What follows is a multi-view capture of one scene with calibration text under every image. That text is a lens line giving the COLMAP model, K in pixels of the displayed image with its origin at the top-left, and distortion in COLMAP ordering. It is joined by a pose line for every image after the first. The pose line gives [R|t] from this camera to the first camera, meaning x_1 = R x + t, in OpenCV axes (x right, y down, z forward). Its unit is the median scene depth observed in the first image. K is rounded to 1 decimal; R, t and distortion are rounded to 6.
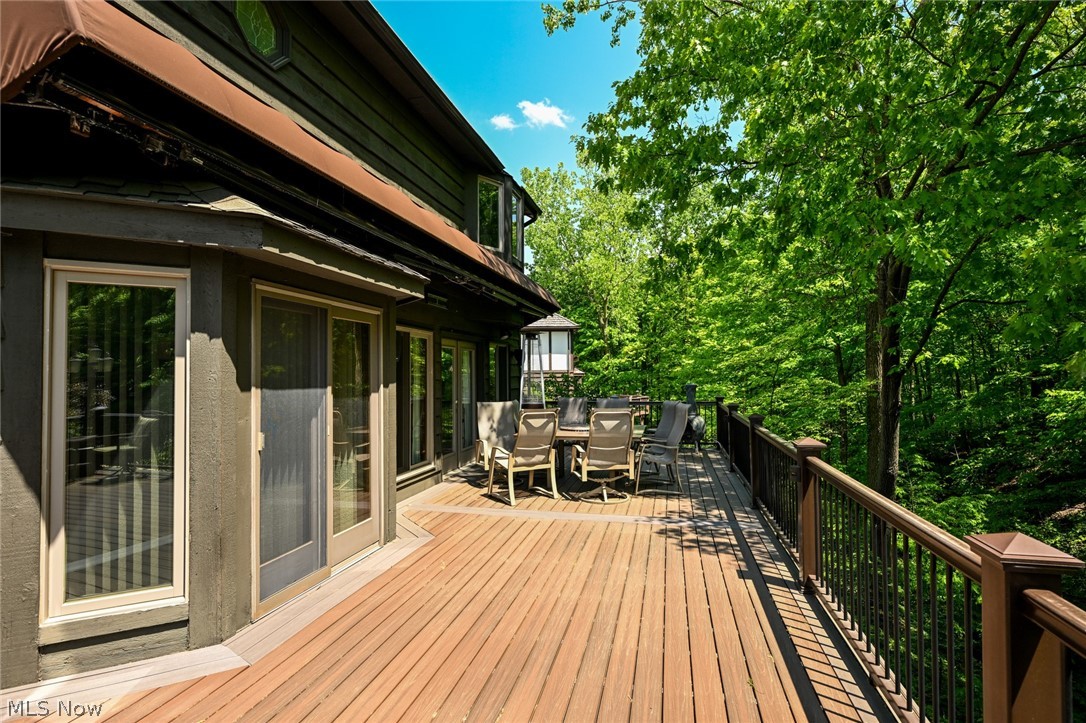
lens RADIAL K [[525.2, 0, 543.0], [0, 525.2, 361.5], [0, 0, 1]] dist [-0.000226, 0.000078]
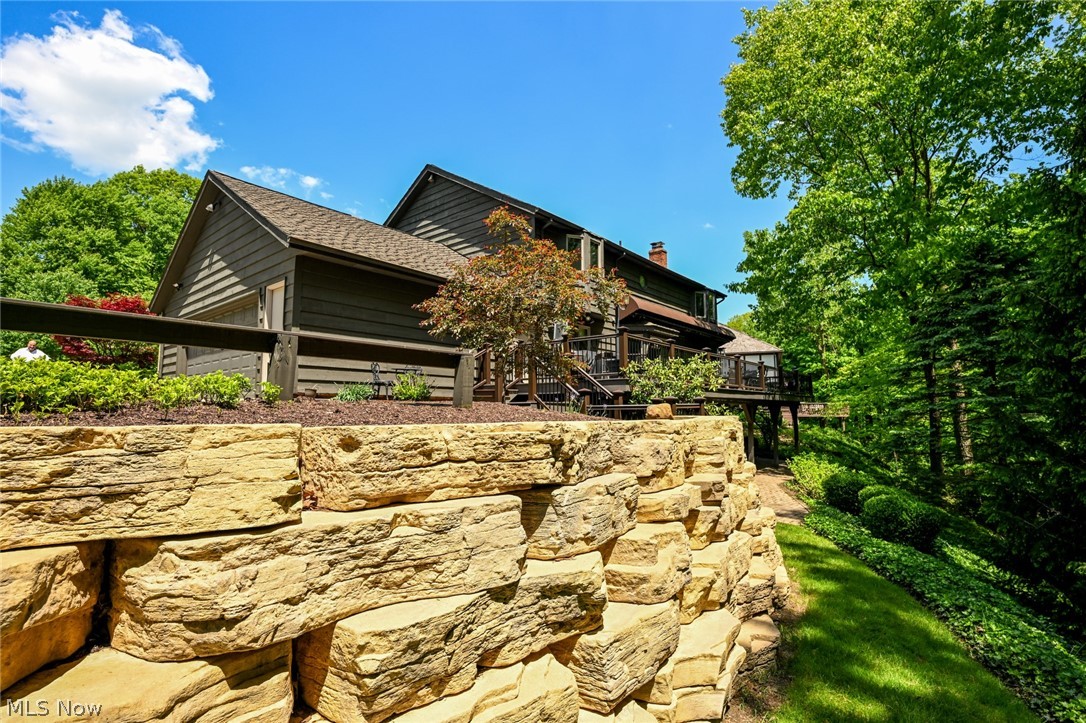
lens RADIAL K [[494.6, 0, 543.0], [0, 494.6, 361.5], [0, 0, 1]] dist [0.000929, 0.000089]
pose [[0.893788, -0.042804, -0.446442, 0.219966], [0.009560, 0.997027, -0.076455, 0.145772], [0.448388, 0.064067, 0.891540, -1.173907]]
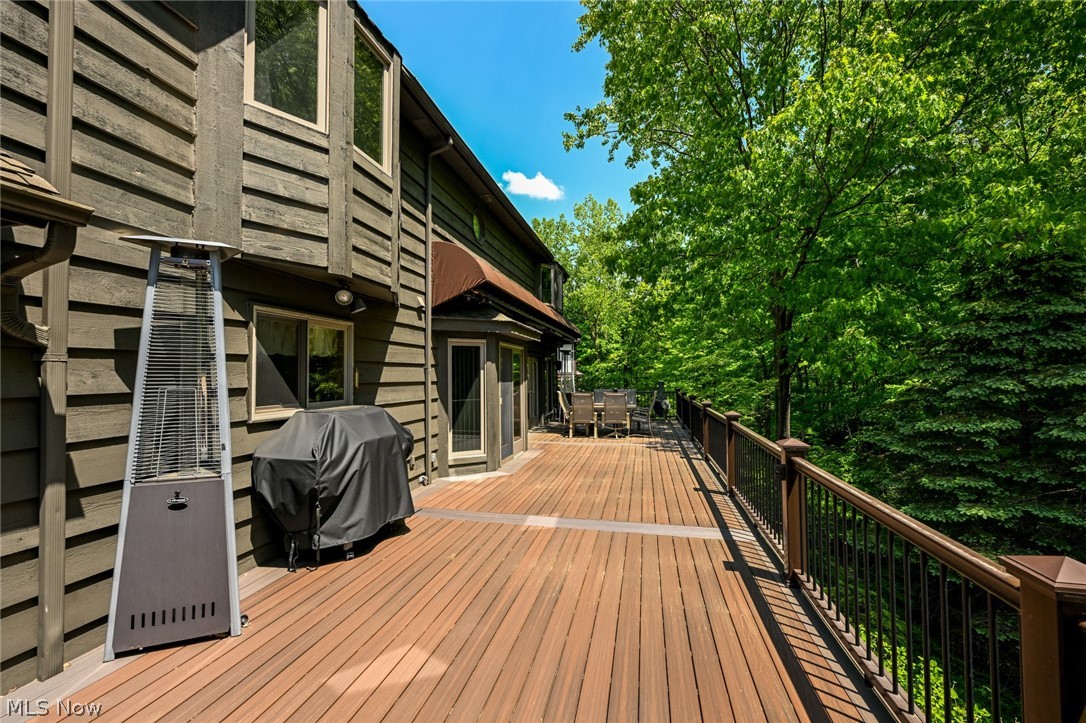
lens RADIAL K [[428.1, 0, 543.0], [0, 428.1, 361.5], [0, 0, 1]] dist [0.000379, 0.000073]
pose [[0.999985, -0.001834, 0.005094, -0.088928], [0.001870, 0.999974, -0.006933, -0.009324], [-0.005081, 0.006943, 0.999963, -0.318721]]
